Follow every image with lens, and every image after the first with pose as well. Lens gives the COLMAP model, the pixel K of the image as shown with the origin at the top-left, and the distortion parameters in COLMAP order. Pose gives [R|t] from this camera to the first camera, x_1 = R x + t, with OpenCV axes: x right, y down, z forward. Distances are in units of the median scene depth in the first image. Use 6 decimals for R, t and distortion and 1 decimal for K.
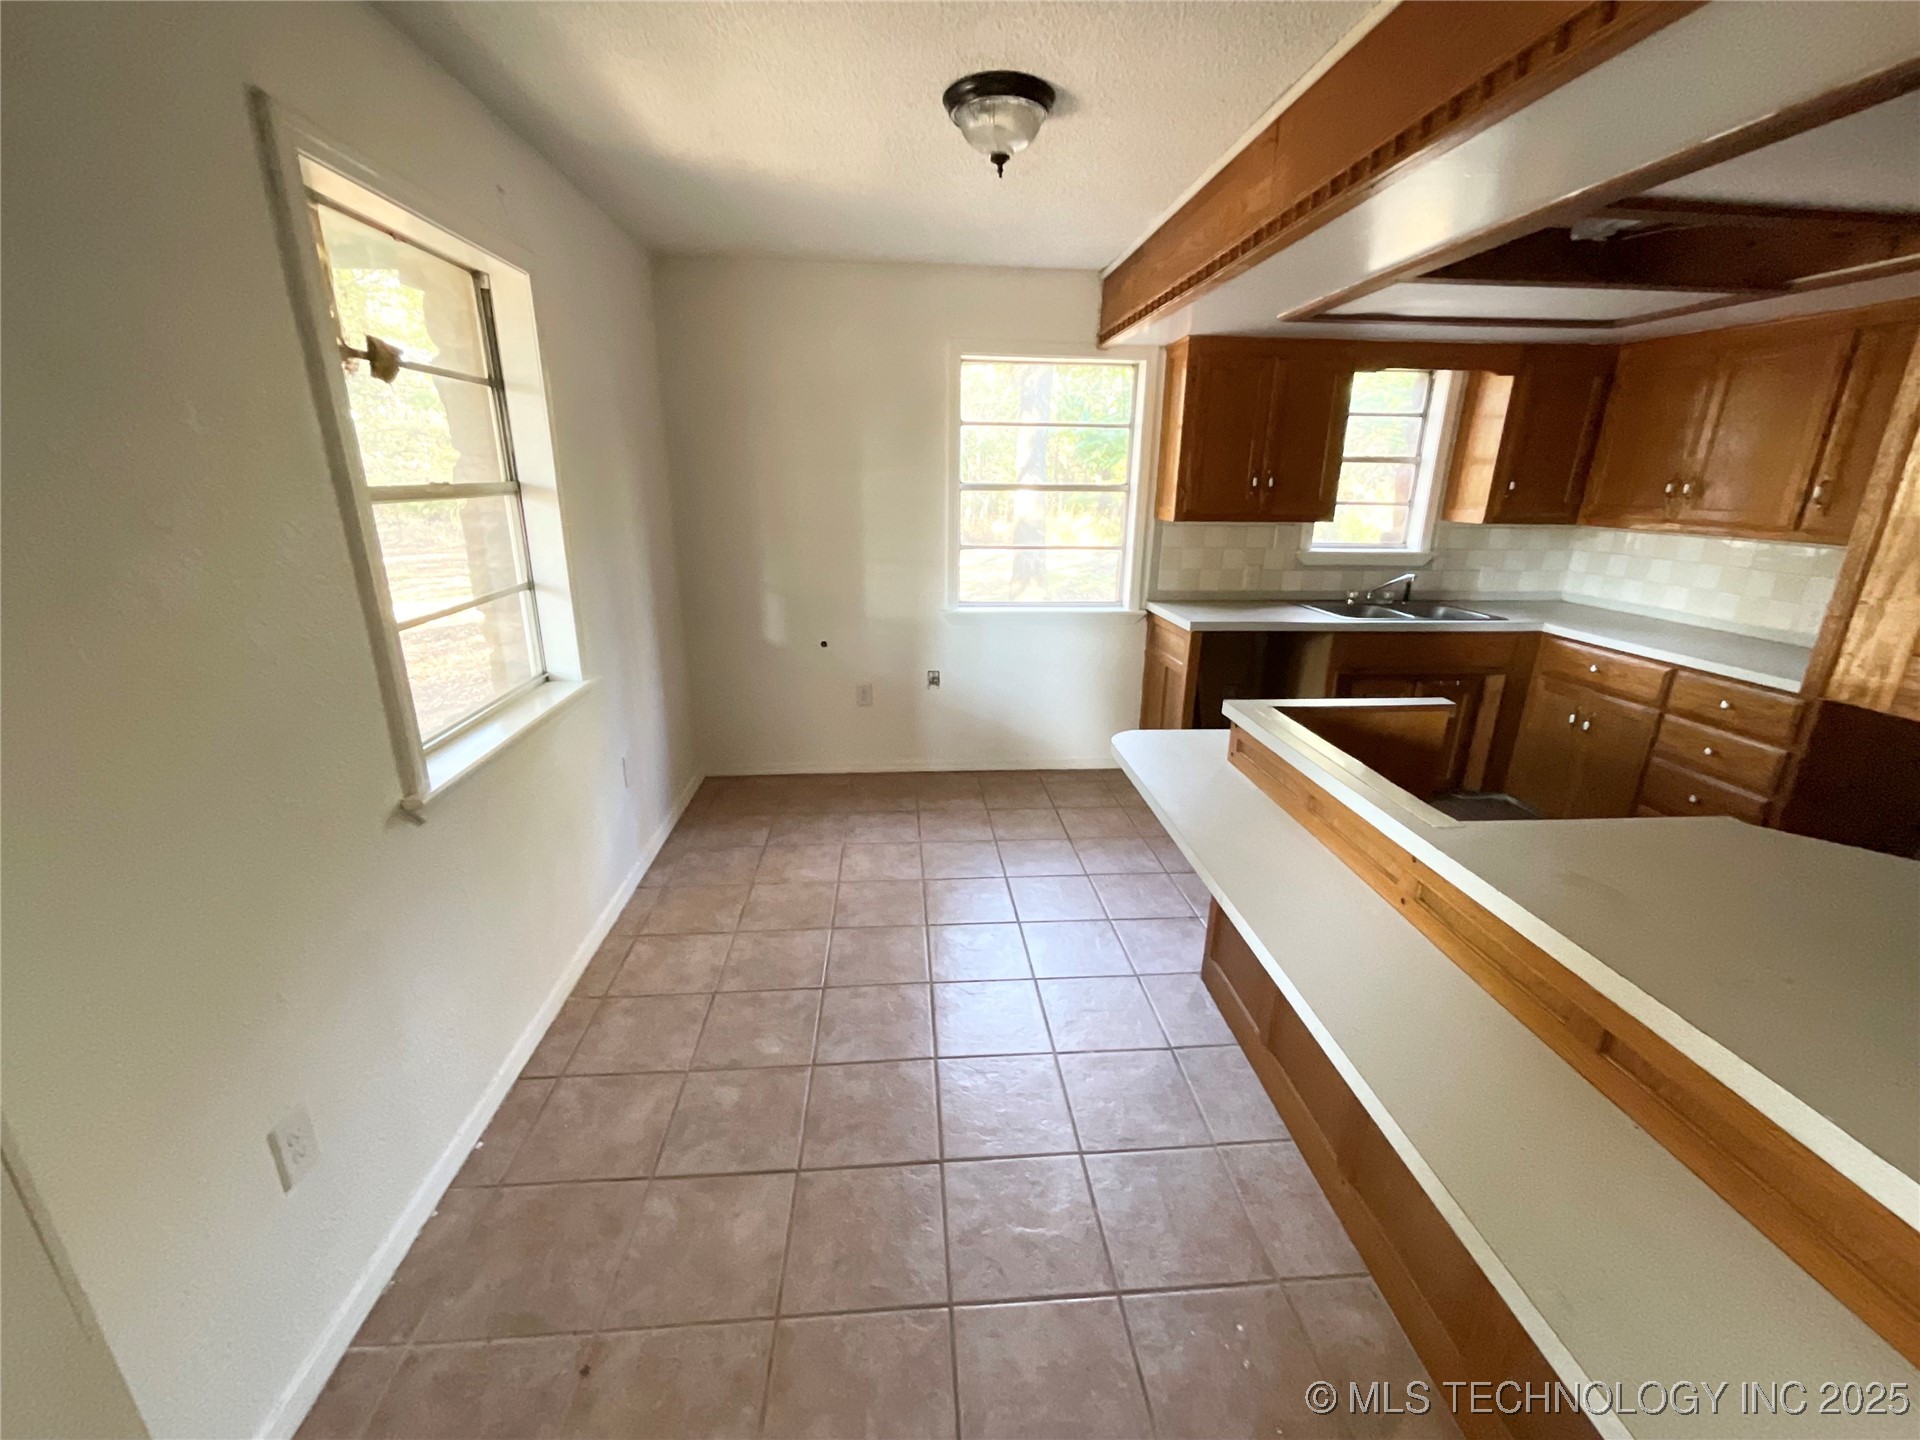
lens RADIAL K [[777.5, 0, 961.2], [0, 777.5, 721.6], [0, 0, 1]] dist [-0.000394, -0.000193]
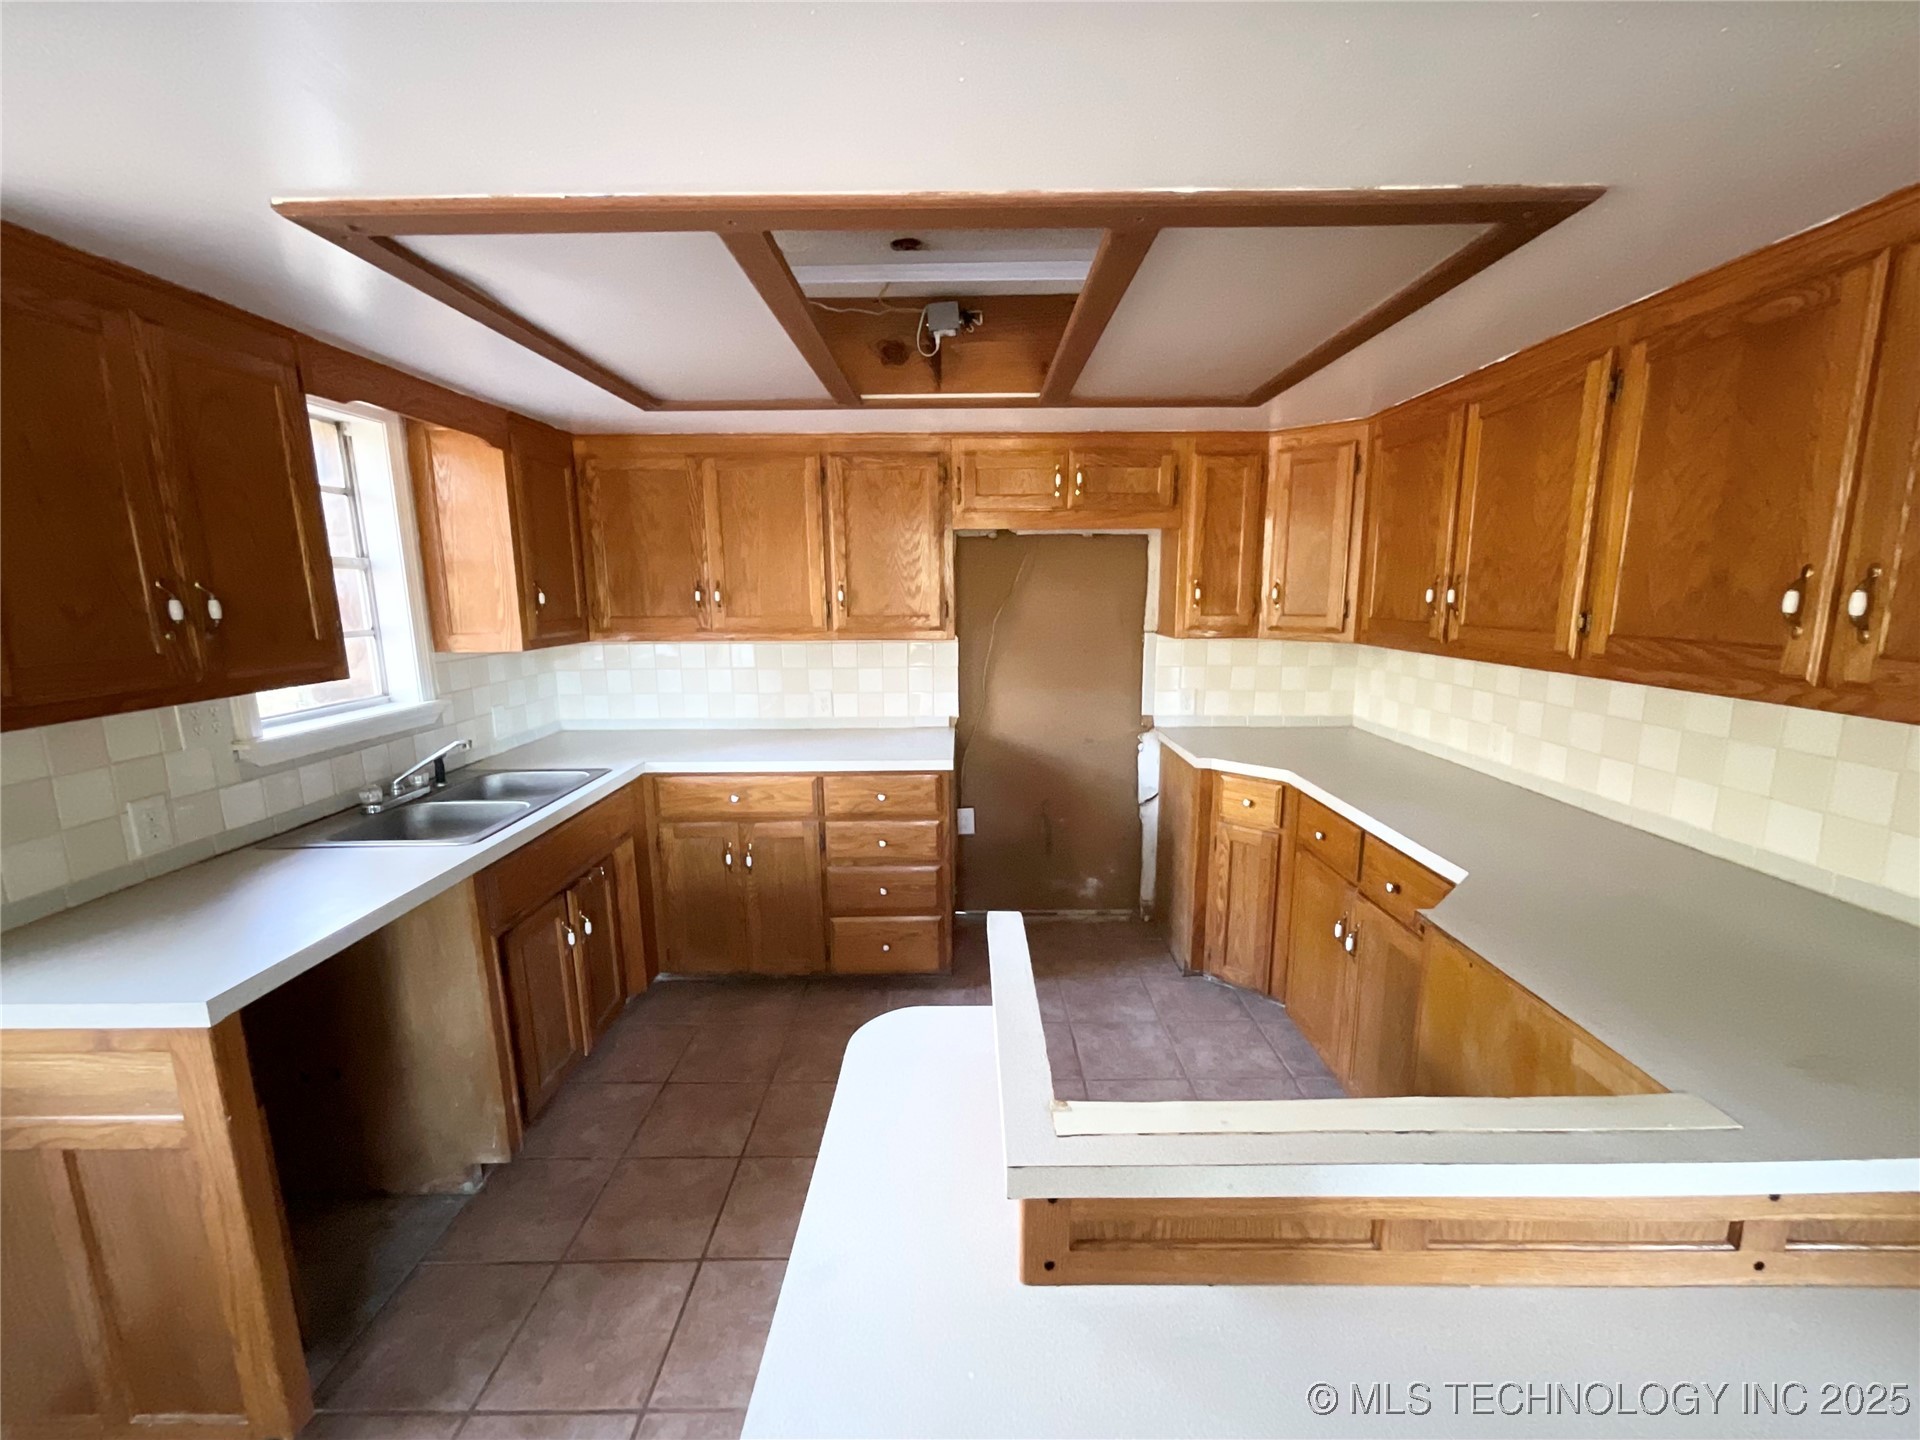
lens RADIAL K [[777.5, 0, 961.2], [0, 777.5, 721.6], [0, 0, 1]] dist [-0.000394, -0.000193]
pose [[0.082808, -0.185907, 0.979072, 0.002584], [0.312553, 0.937722, 0.151620, -0.187610], [-0.946284, 0.293456, 0.135757, 0.575661]]
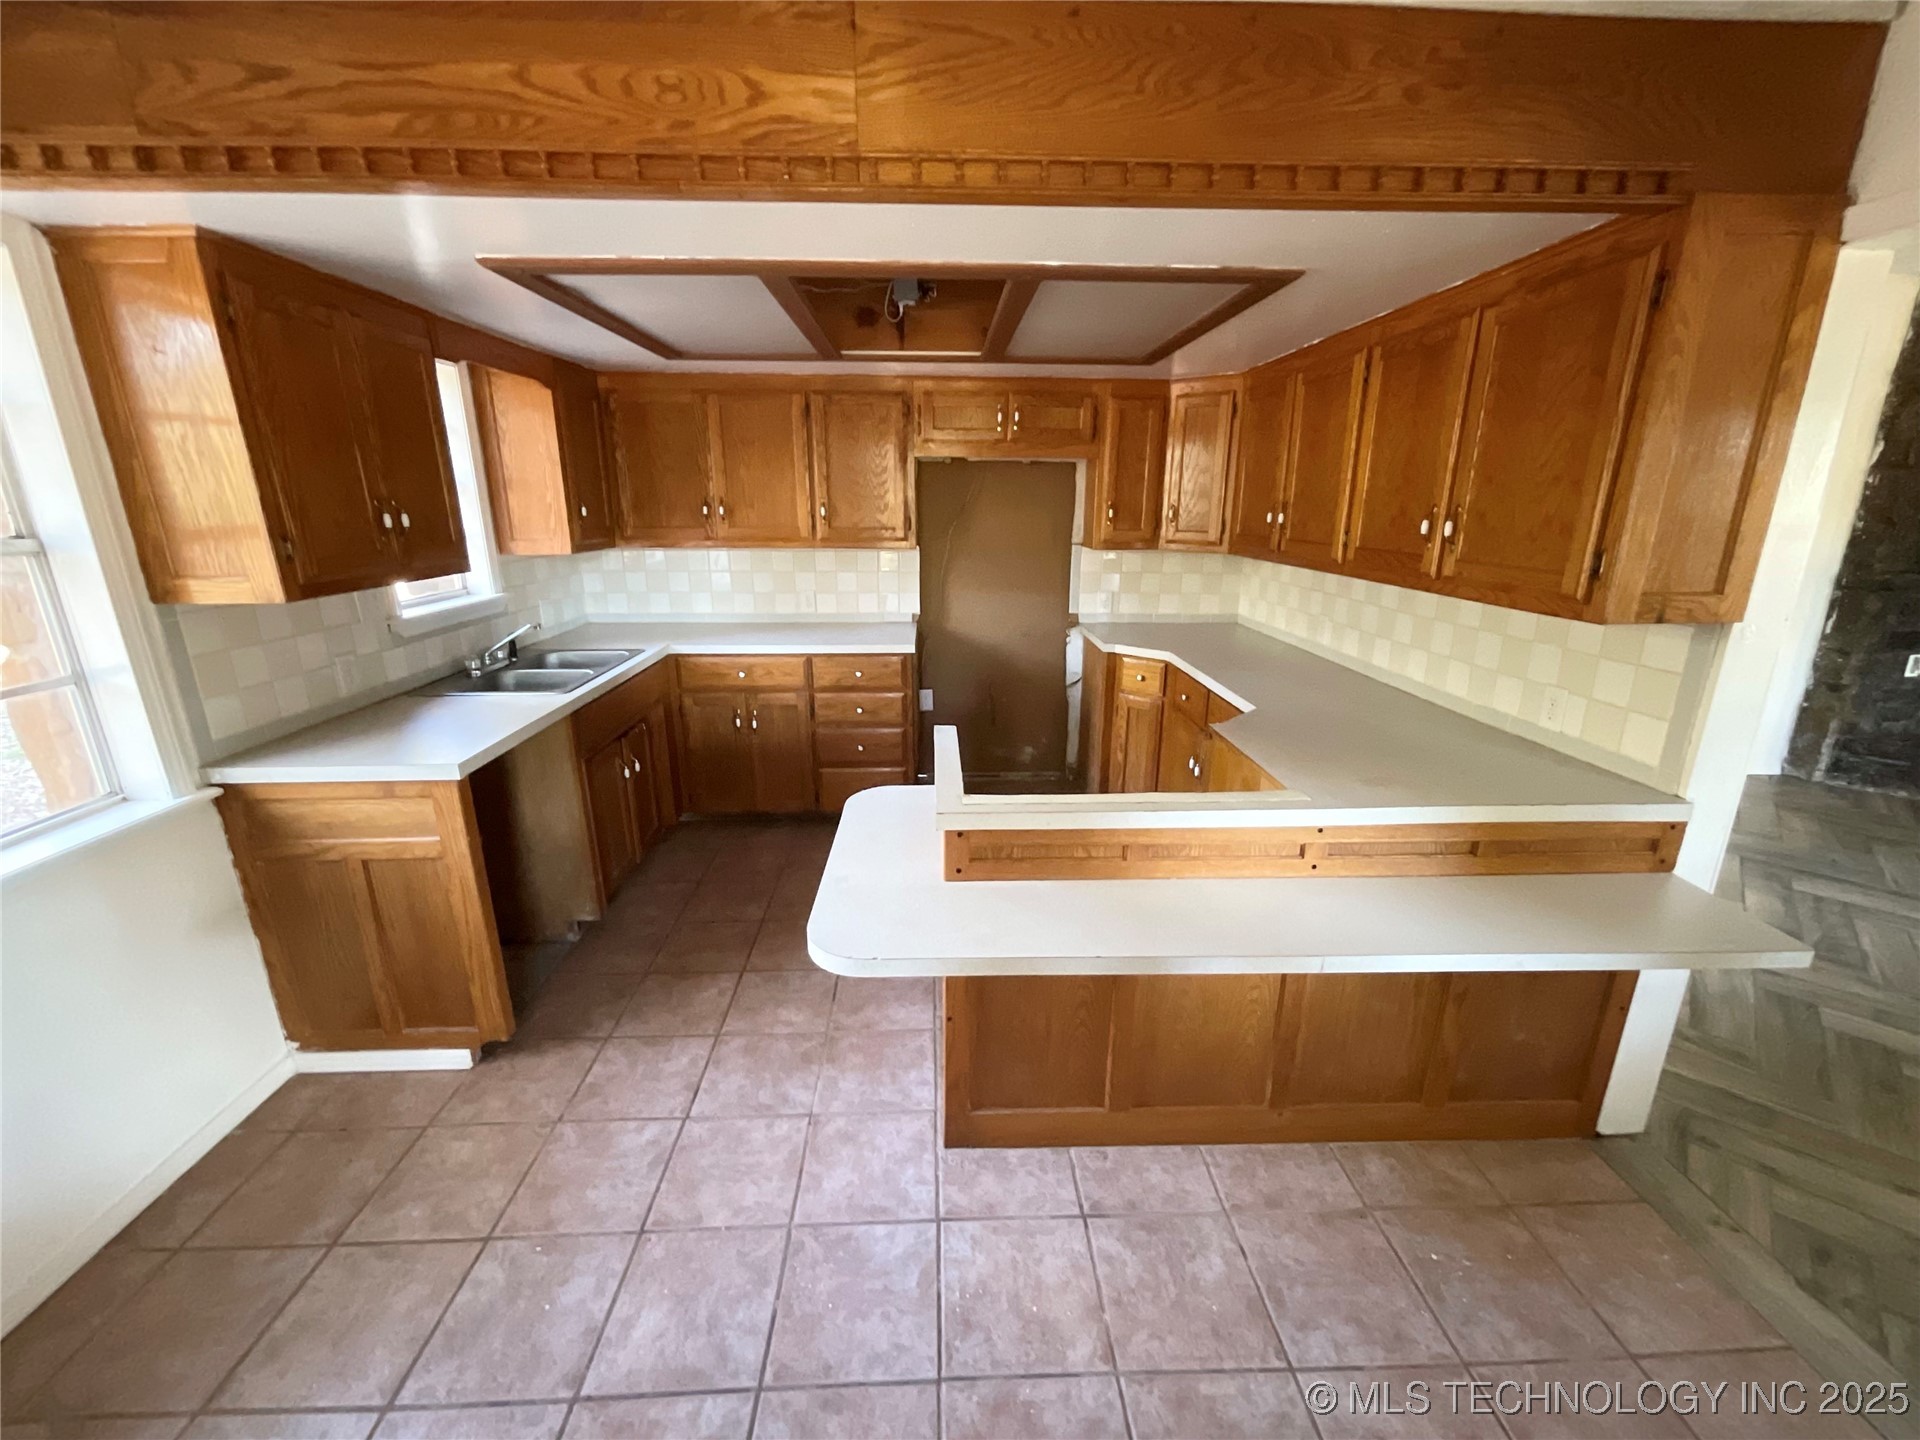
lens RADIAL K [[777.5, 0, 961.2], [0, 777.5, 721.6], [0, 0, 1]] dist [-0.000394, -0.000193]
pose [[0.041755, -0.290933, 0.955832, -0.225239], [0.301247, 0.915812, 0.265592, -0.191759], [-0.952631, 0.276852, 0.125883, 0.545094]]
